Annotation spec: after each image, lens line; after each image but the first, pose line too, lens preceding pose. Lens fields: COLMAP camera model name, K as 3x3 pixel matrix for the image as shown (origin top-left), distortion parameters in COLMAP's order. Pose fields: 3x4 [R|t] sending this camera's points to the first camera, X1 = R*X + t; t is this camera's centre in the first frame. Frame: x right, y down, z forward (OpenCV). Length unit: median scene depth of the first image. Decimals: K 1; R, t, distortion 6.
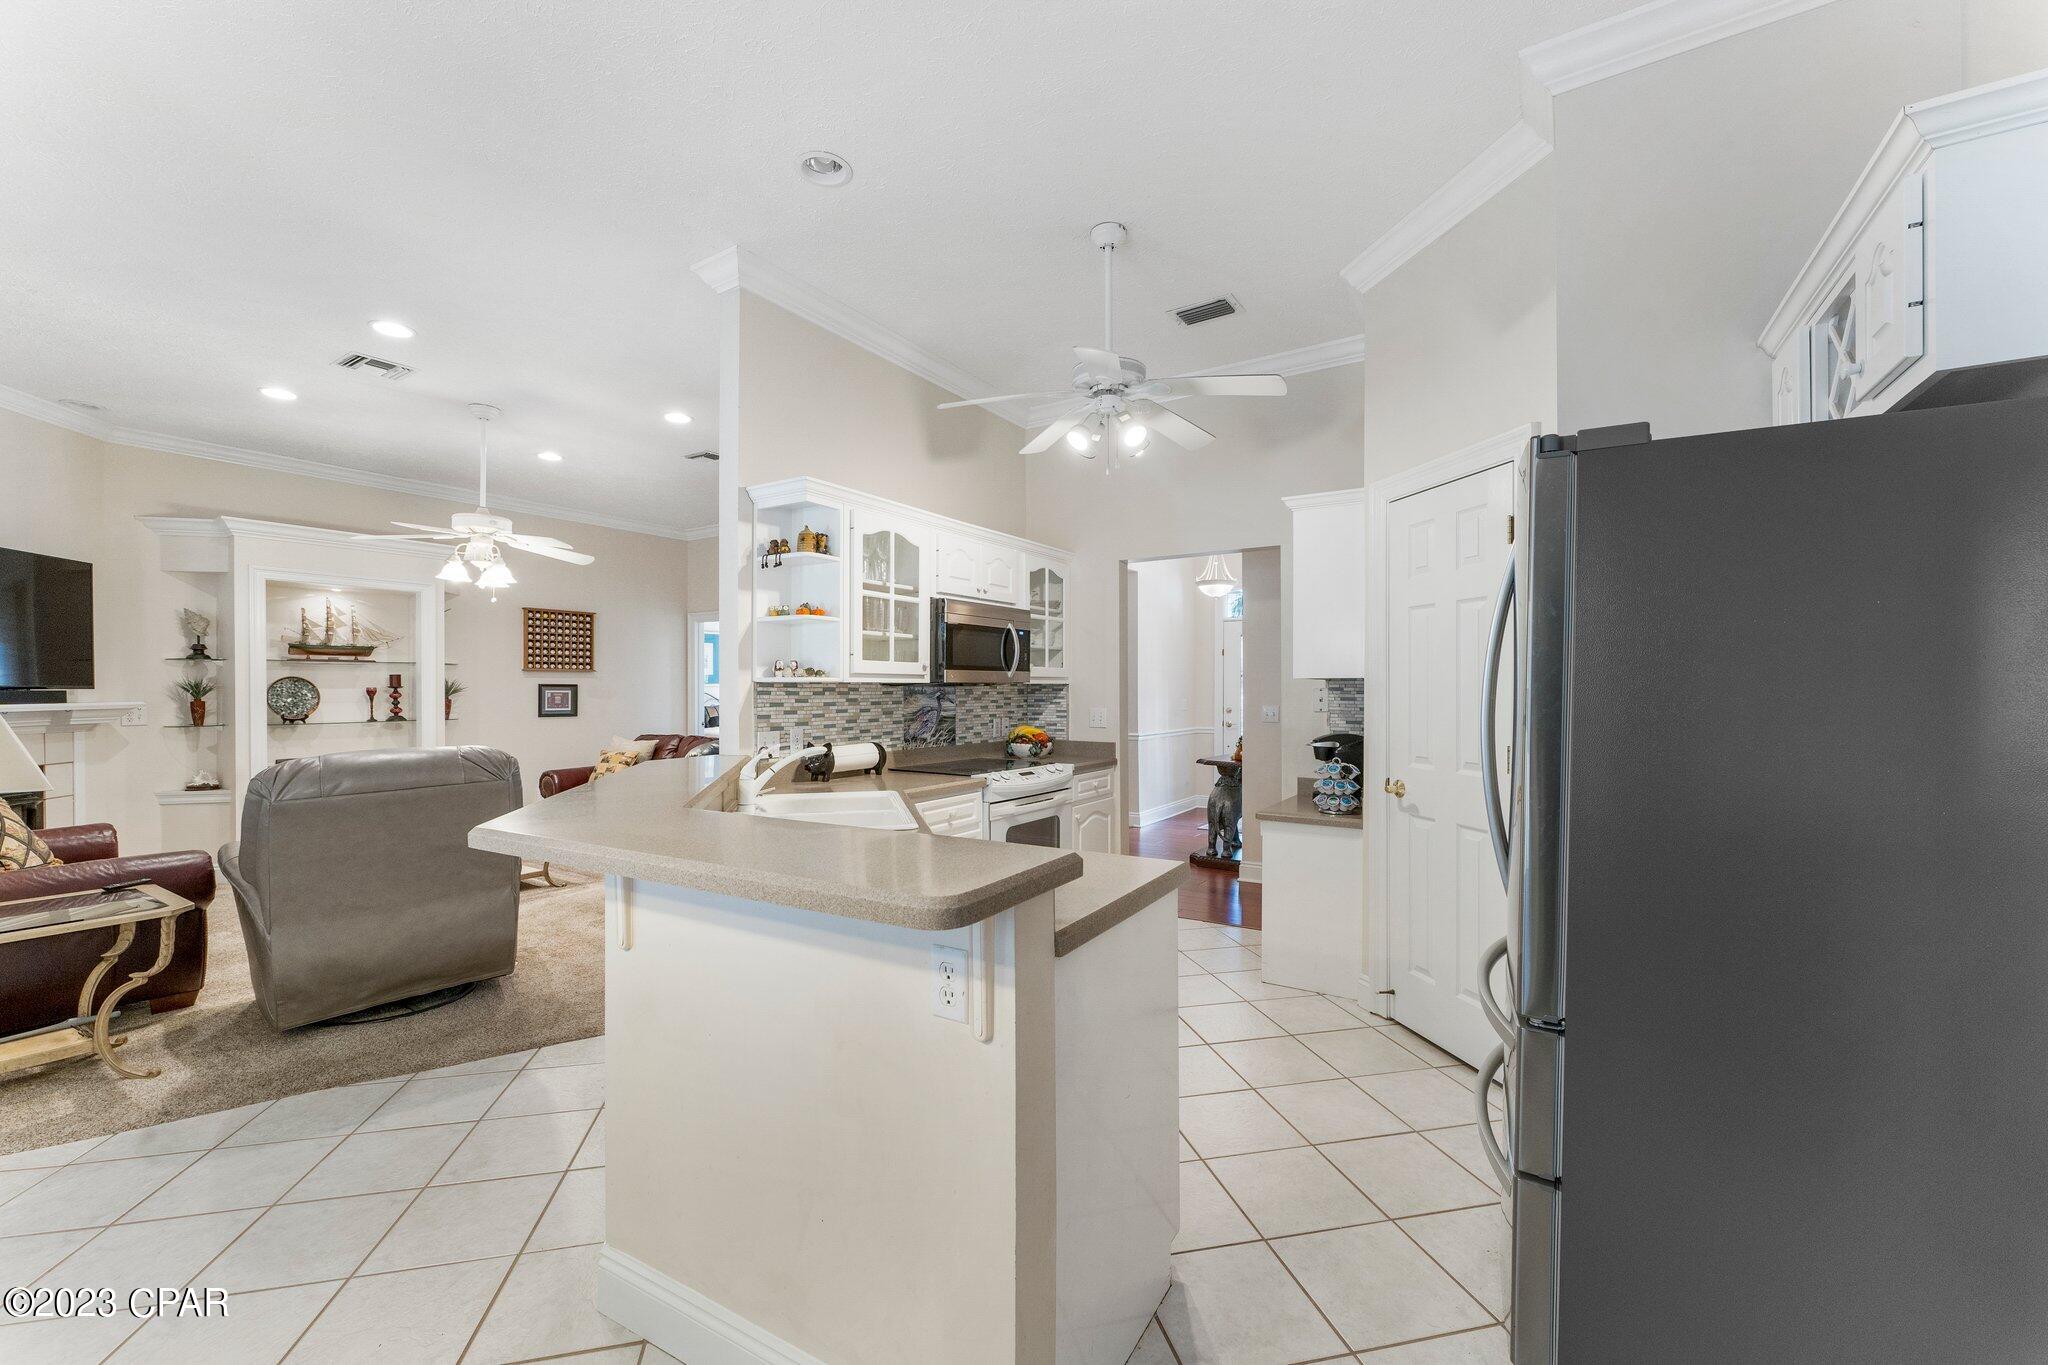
lens RADIAL K [[816.0, 0, 1017.9], [0, 816.0, 688.1], [0, 0, 1]] dist [0.001277, -0.000561]
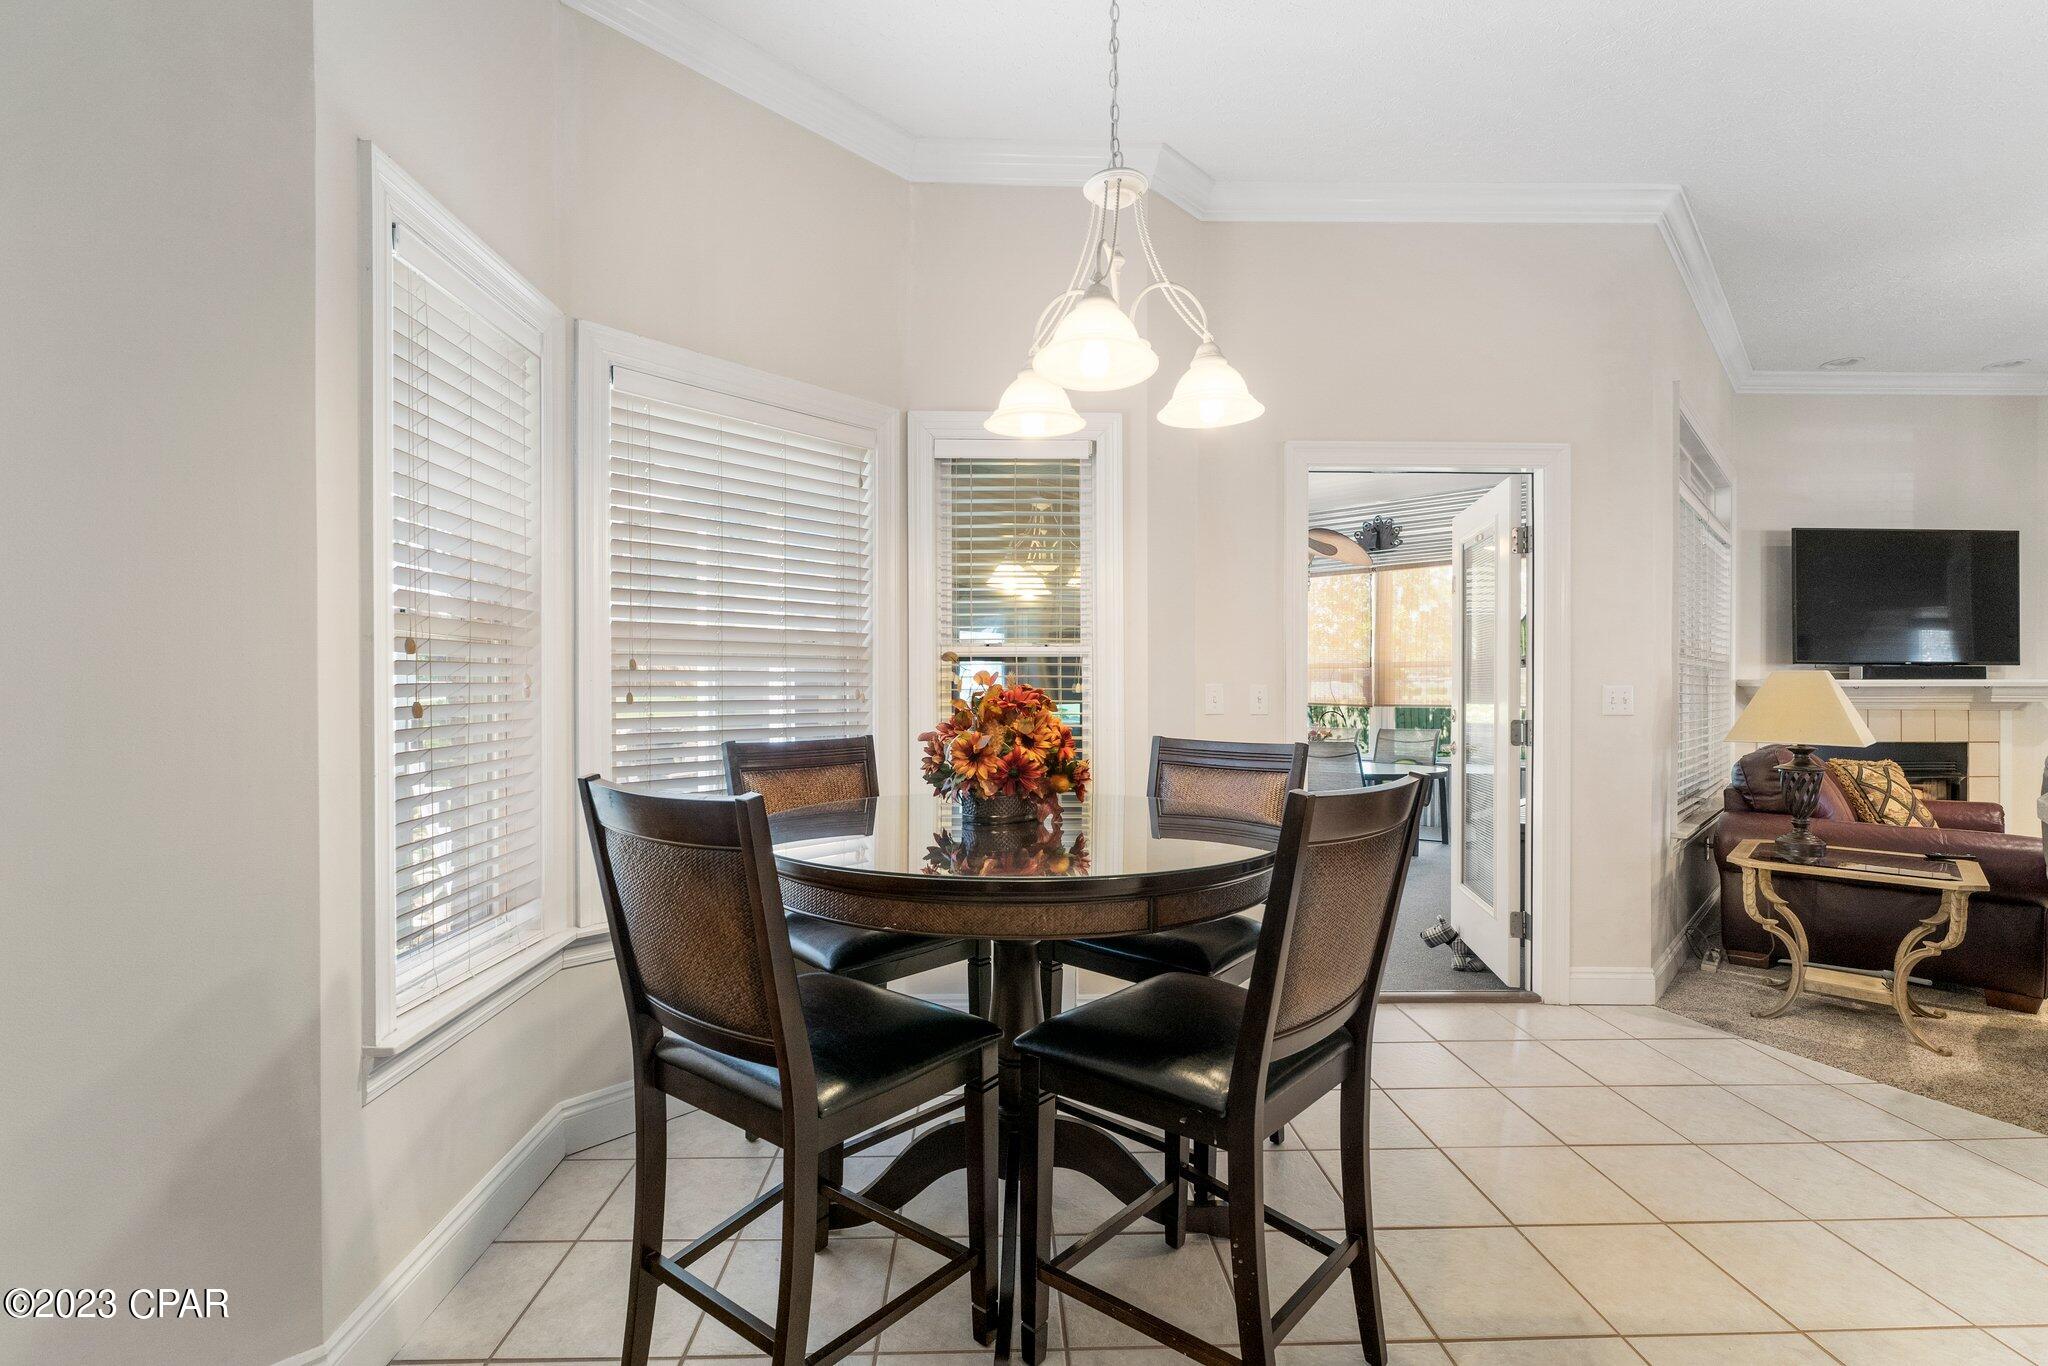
lens RADIAL K [[903.9, 0, 1020.9], [0, 903.9, 690.5], [0, 0, 1]] dist [0.002359, 0.000337]
pose [[-0.189589, 0.005625, -0.981847, 0.084560], [0.000352, 0.999984, 0.005661, 0.020669], [0.981864, 0.000728, -0.189588, 0.067207]]
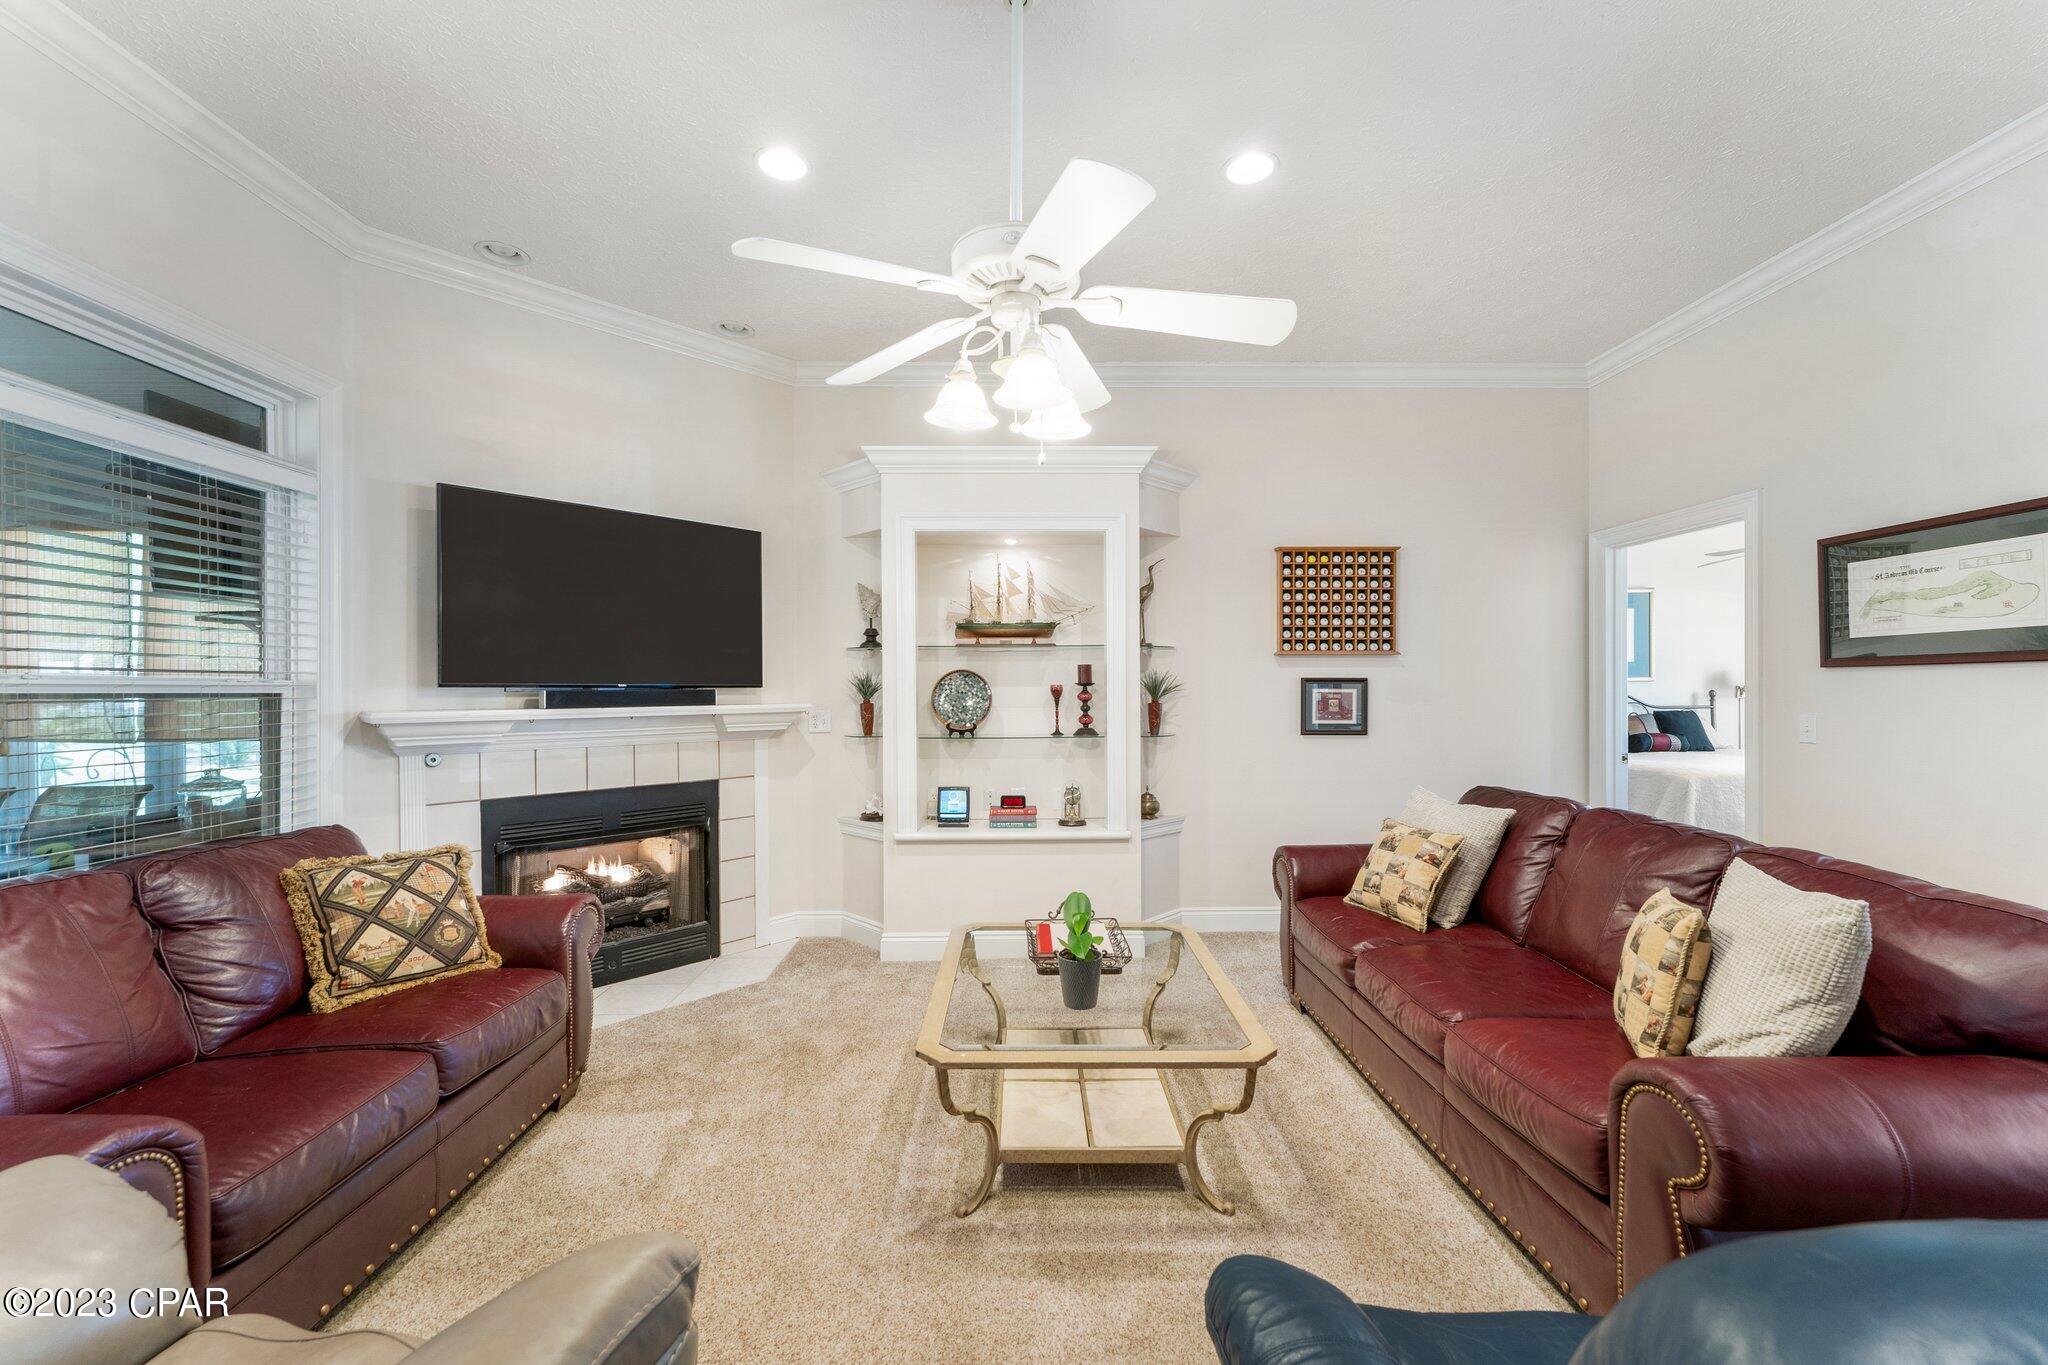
lens RADIAL K [[820.4, 0, 1018.6], [0, 820.4, 688.0], [0, 0, 1]] dist [-0.000398, -0.000417]
pose [[0.553275, -0.002220, -0.832996, -0.271094], [0.003392, 0.999994, -0.000412, 0.002207], [0.832992, -0.002597, 0.553279, 0.650843]]
